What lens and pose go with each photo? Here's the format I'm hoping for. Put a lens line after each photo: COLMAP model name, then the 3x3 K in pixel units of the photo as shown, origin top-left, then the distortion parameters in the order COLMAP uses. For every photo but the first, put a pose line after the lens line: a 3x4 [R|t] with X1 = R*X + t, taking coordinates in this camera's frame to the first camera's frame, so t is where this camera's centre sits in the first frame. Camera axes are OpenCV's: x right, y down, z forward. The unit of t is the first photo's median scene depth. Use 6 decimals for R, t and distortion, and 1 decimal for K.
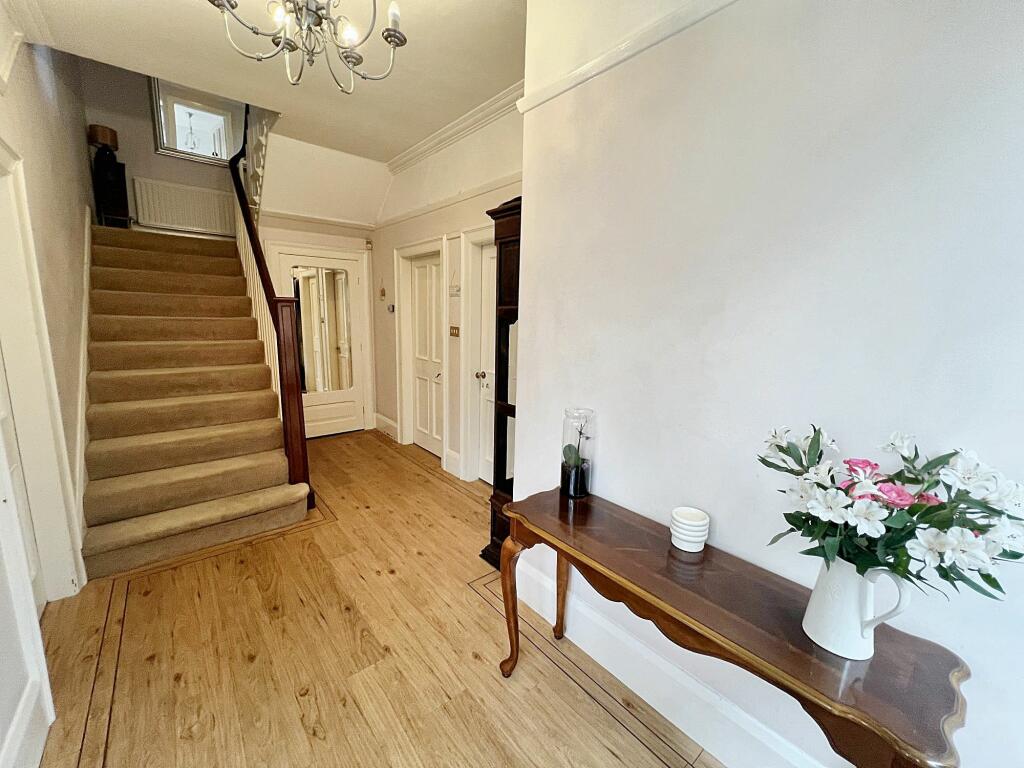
lens RADIAL K [[410.1, 0, 512.3], [0, 410.1, 382.0], [0, 0, 1]] dist [-0.001217, -0.000003]
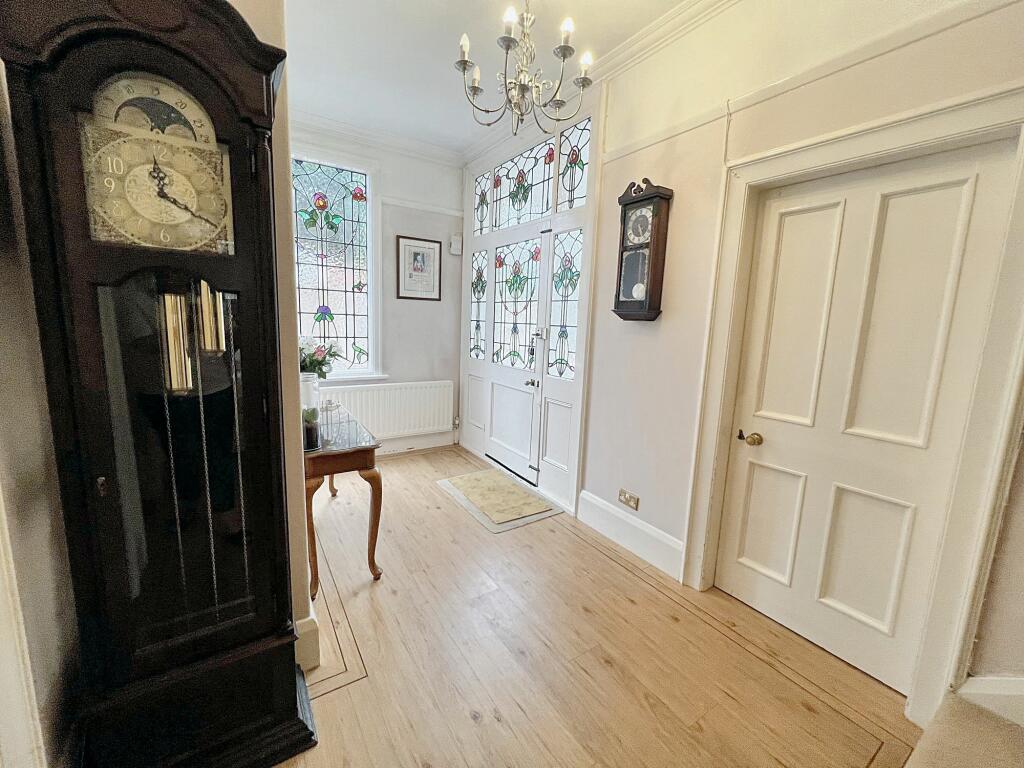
lens RADIAL K [[410.1, 0, 512.3], [0, 410.1, 382.0], [0, 0, 1]] dist [-0.001217, -0.000003]
pose [[-0.991768, -0.076972, 0.102328, -0.399769], [-0.041368, 0.948907, 0.312833, -0.219612], [-0.121179, 0.306025, -0.944280, 1.528842]]
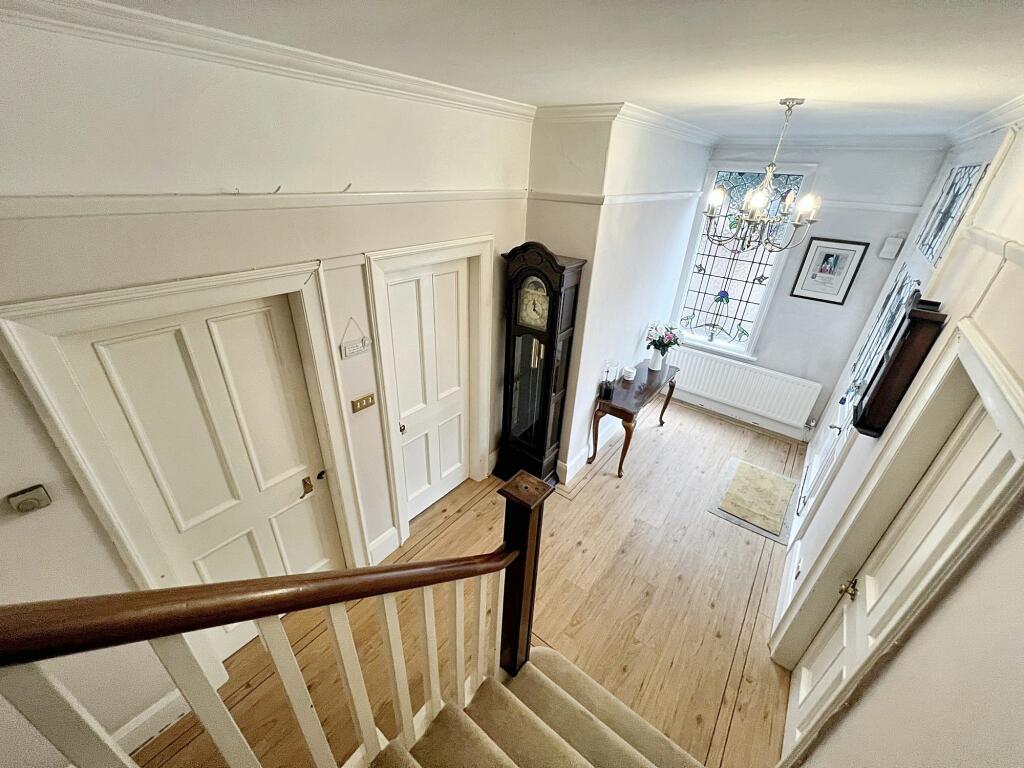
lens RADIAL K [[410.1, 0, 512.3], [0, 410.1, 382.0], [0, 0, 1]] dist [-0.001217, -0.000003]
pose [[-0.221696, -0.486945, 0.844829, -1.219163], [0.107173, 0.848971, 0.517457, -0.774561], [-0.969208, 0.205260, -0.136026, 1.391844]]
